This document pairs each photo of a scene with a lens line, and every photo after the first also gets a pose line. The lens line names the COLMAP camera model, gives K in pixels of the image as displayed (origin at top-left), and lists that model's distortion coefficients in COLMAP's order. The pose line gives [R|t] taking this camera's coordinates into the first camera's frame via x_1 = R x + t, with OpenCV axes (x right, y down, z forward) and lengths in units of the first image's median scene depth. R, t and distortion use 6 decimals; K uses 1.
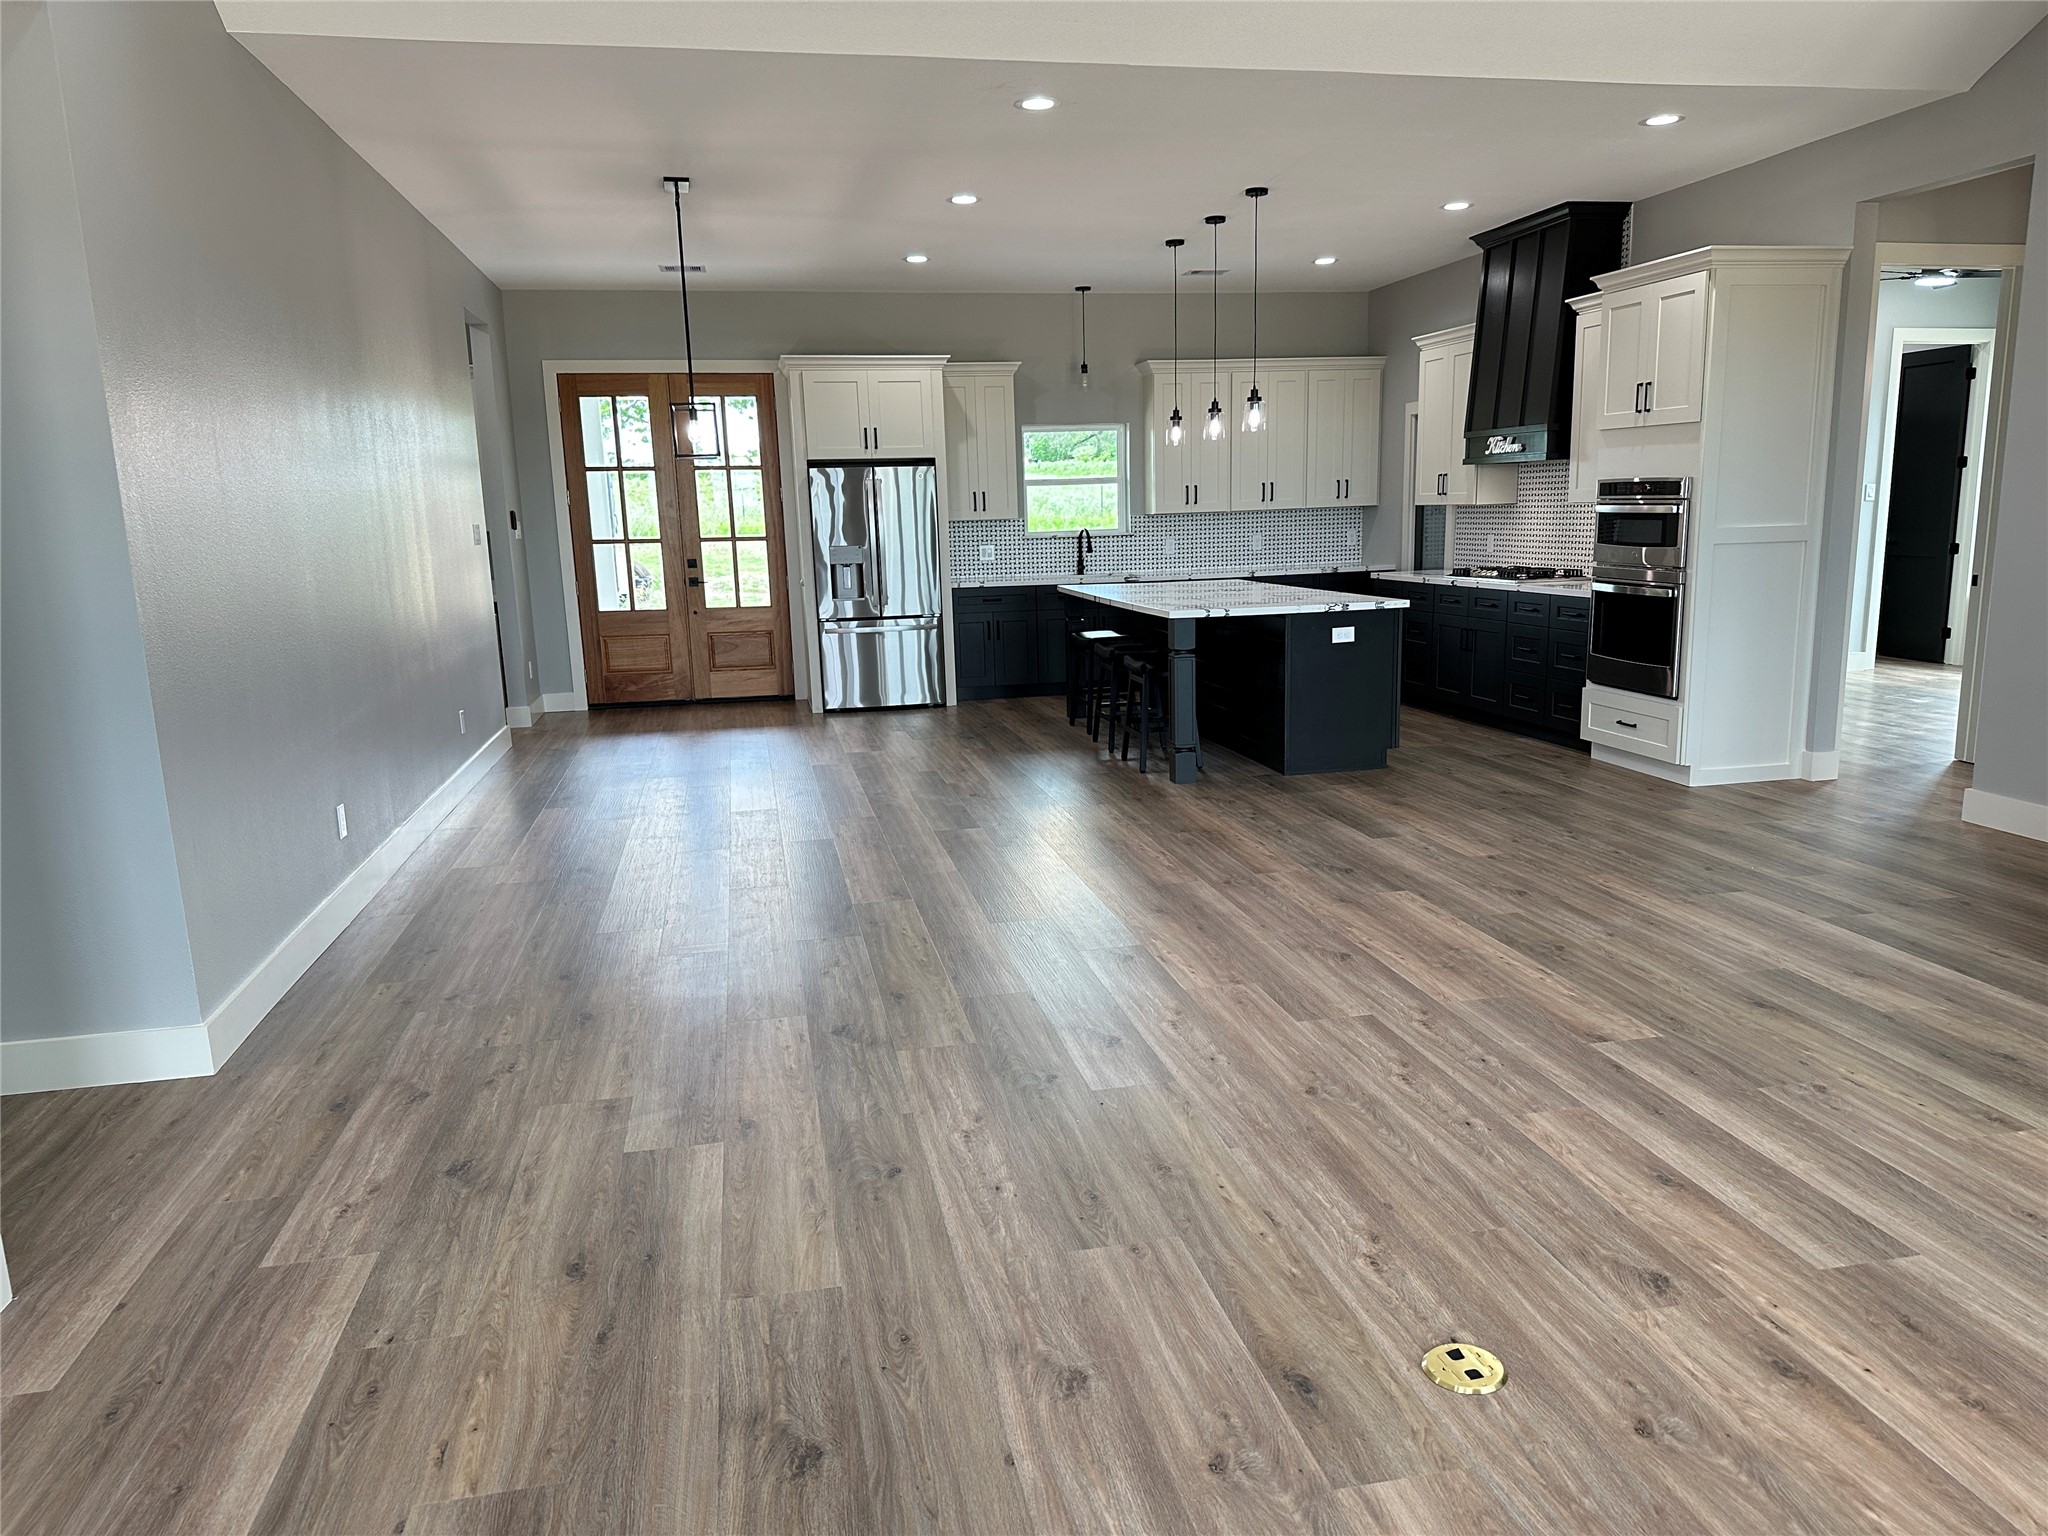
lens RADIAL K [[1422.8, 0, 1033.9], [0, 1422.8, 790.1], [0, 0, 1]] dist [0.112975, -0.172784]
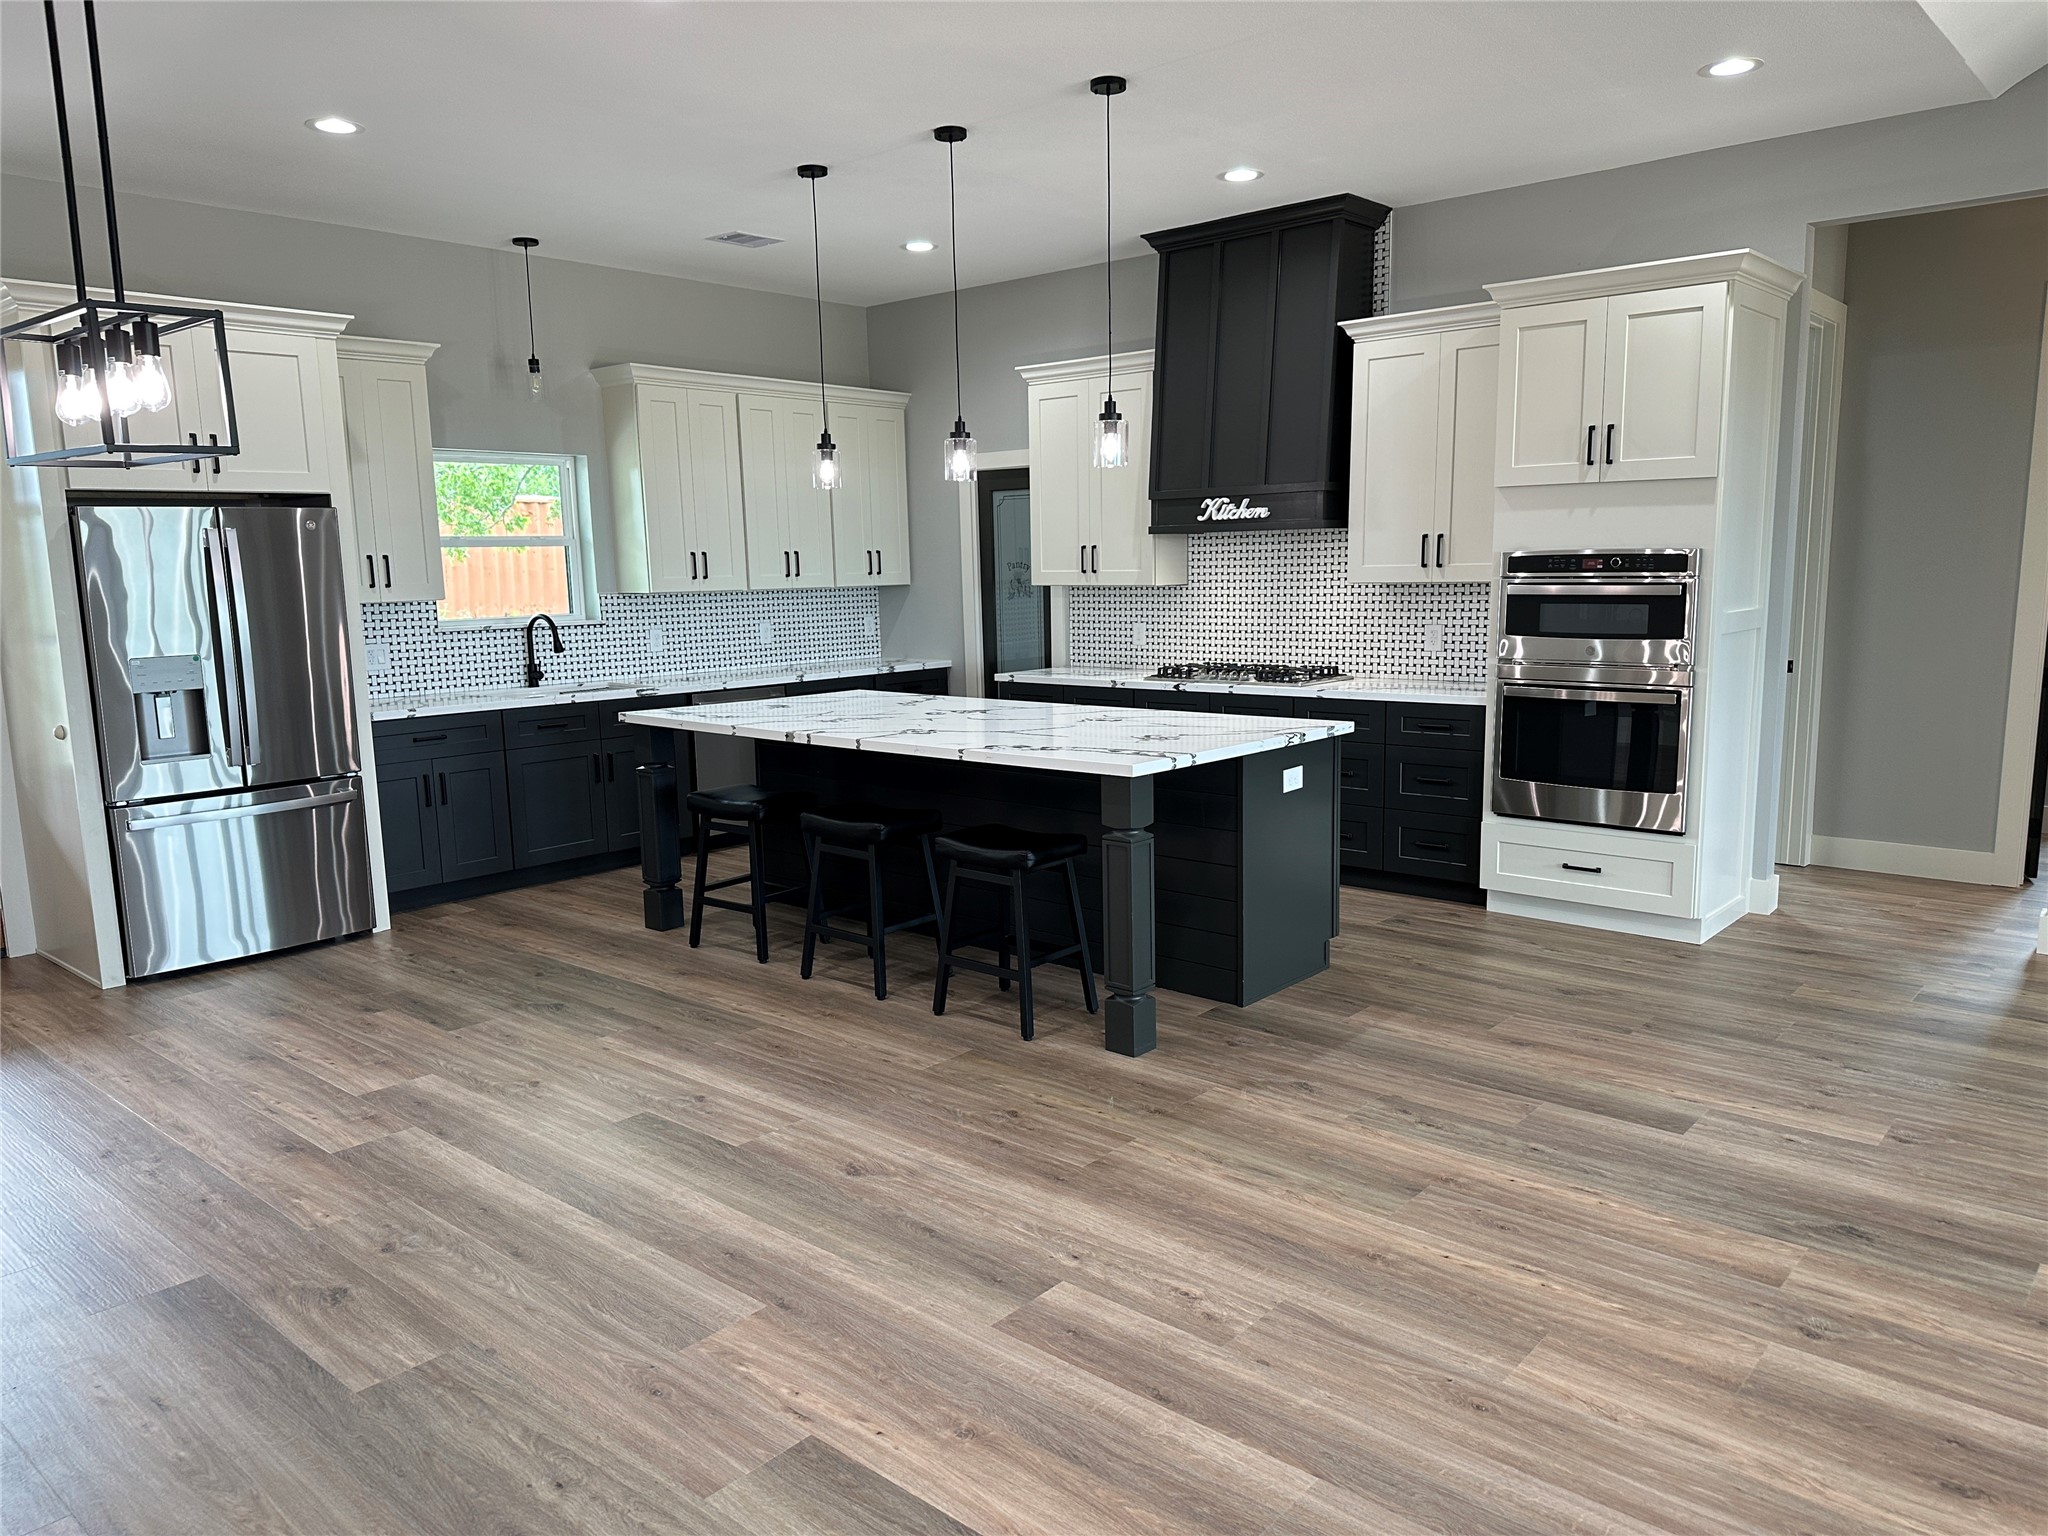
lens RADIAL K [[1422.8, 0, 1033.9], [0, 1422.8, 790.1], [0, 0, 1]] dist [0.112975, -0.172784]
pose [[0.798622, -0.084802, 0.595829, -0.264447], [0.115588, 0.993205, -0.013570, -0.106947], [-0.590629, 0.079708, 0.802997, 0.538711]]
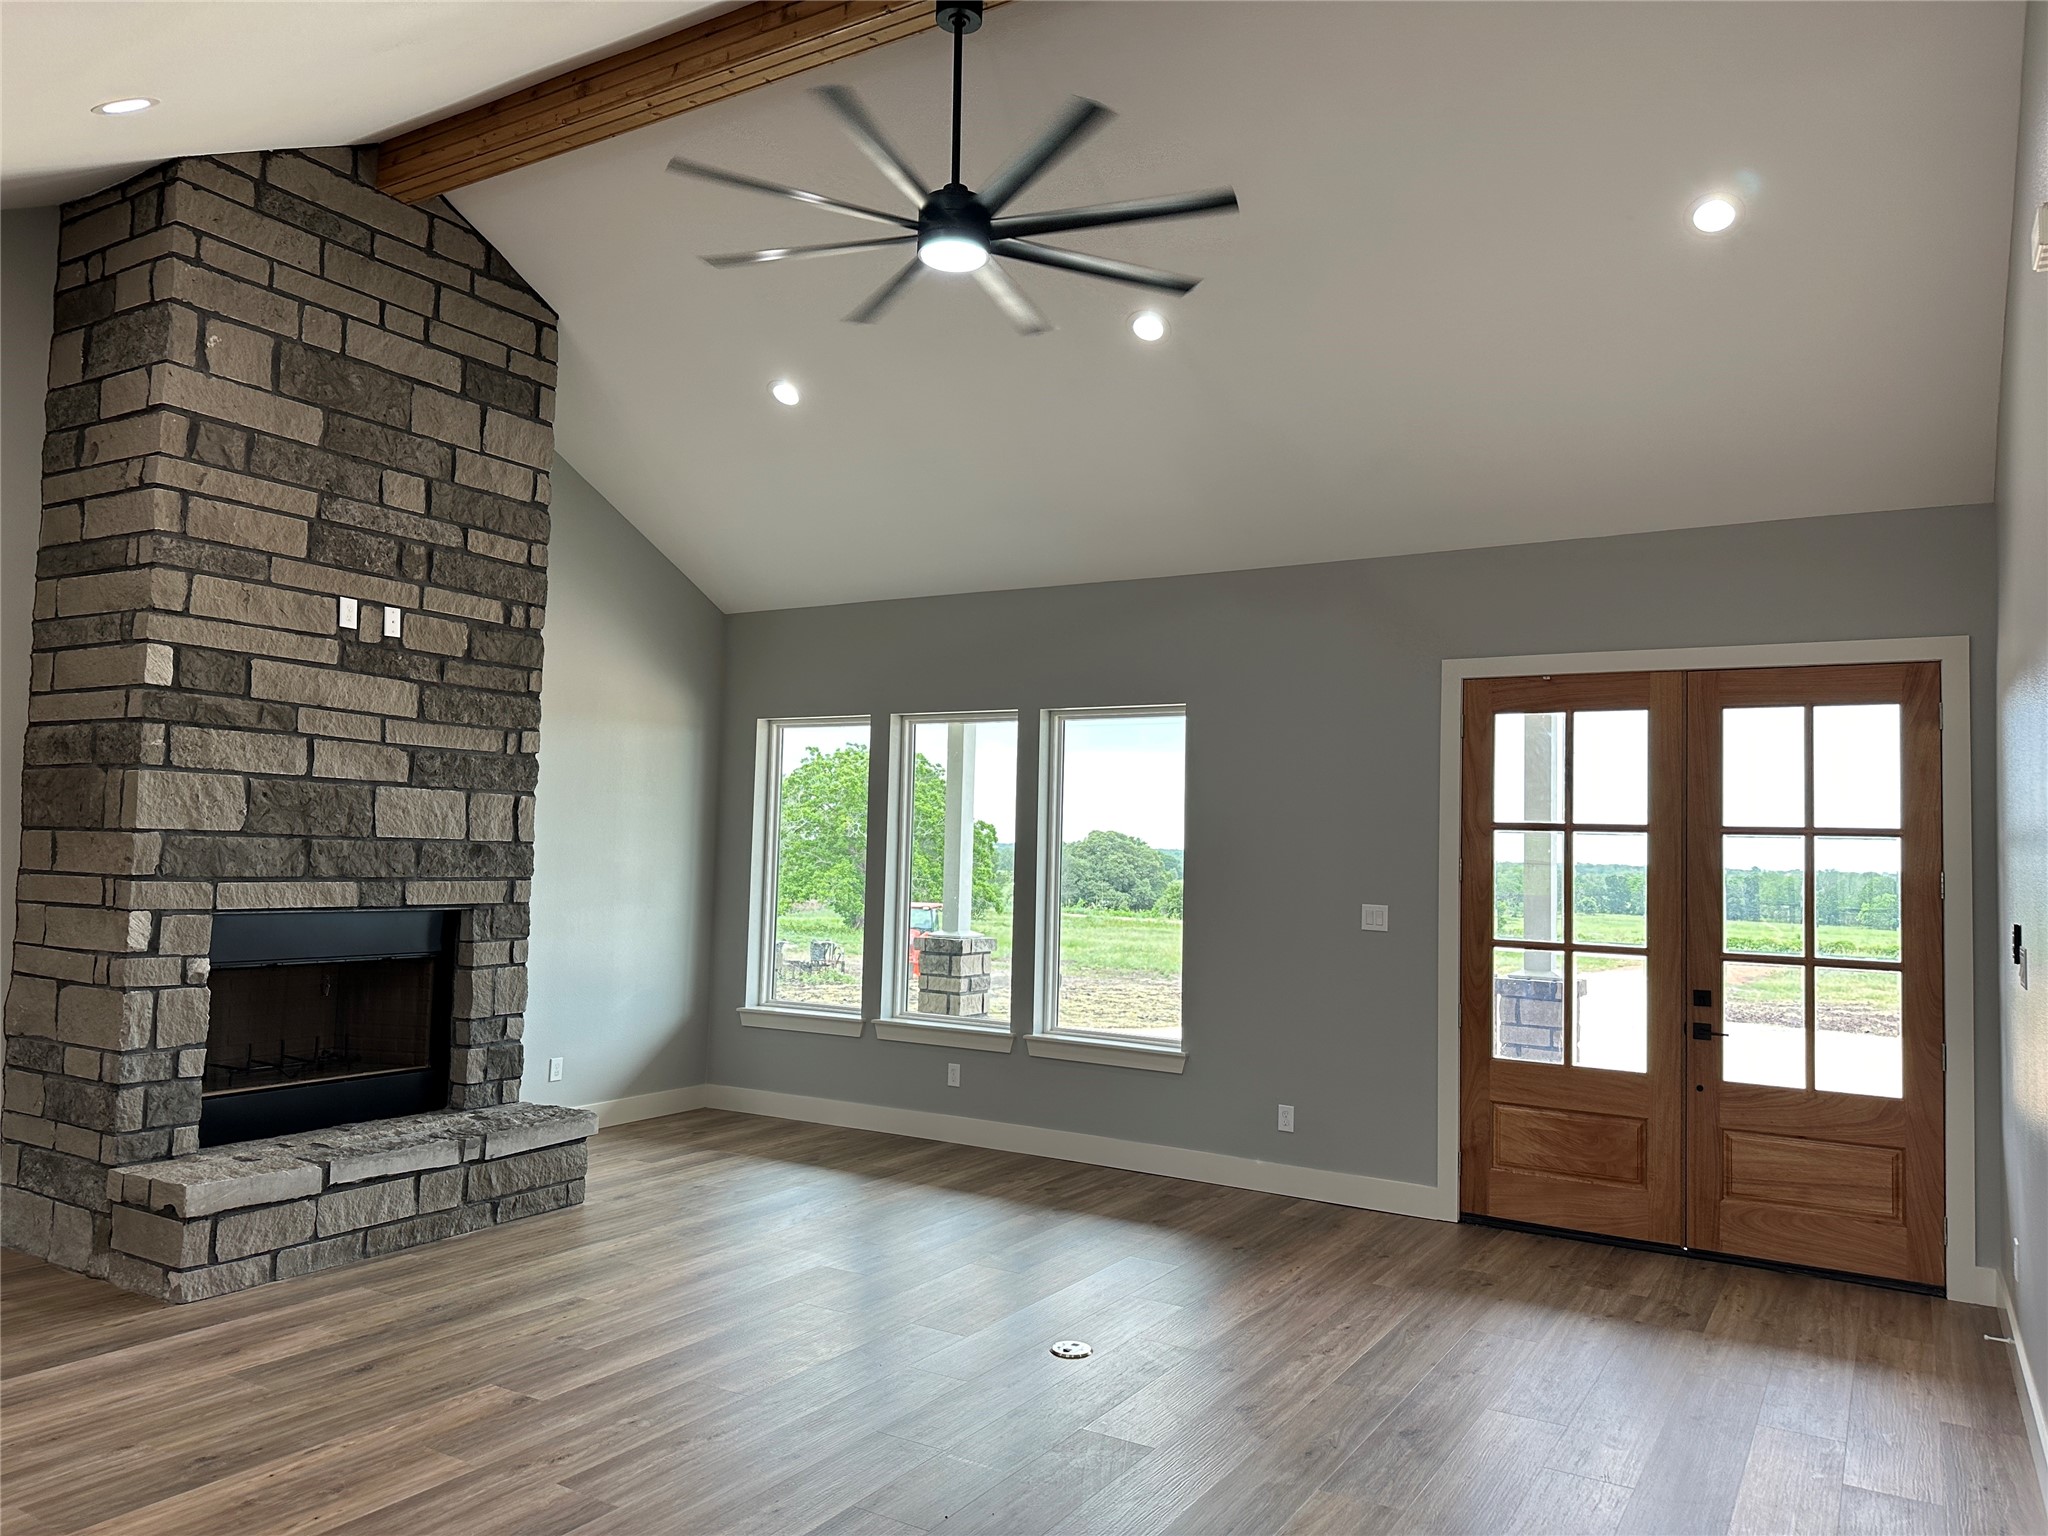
lens RADIAL K [[1461.4, 0, 1024.0], [0, 1461.4, 768.0], [0, 0, 1]] dist [-0.001388, -0.001607]
pose [[-0.736489, 0.048118, 0.674736, -0.316452], [0.127350, 0.989494, 0.068441, -0.159011], [-0.664354, 0.136333, -0.734879, 0.753791]]
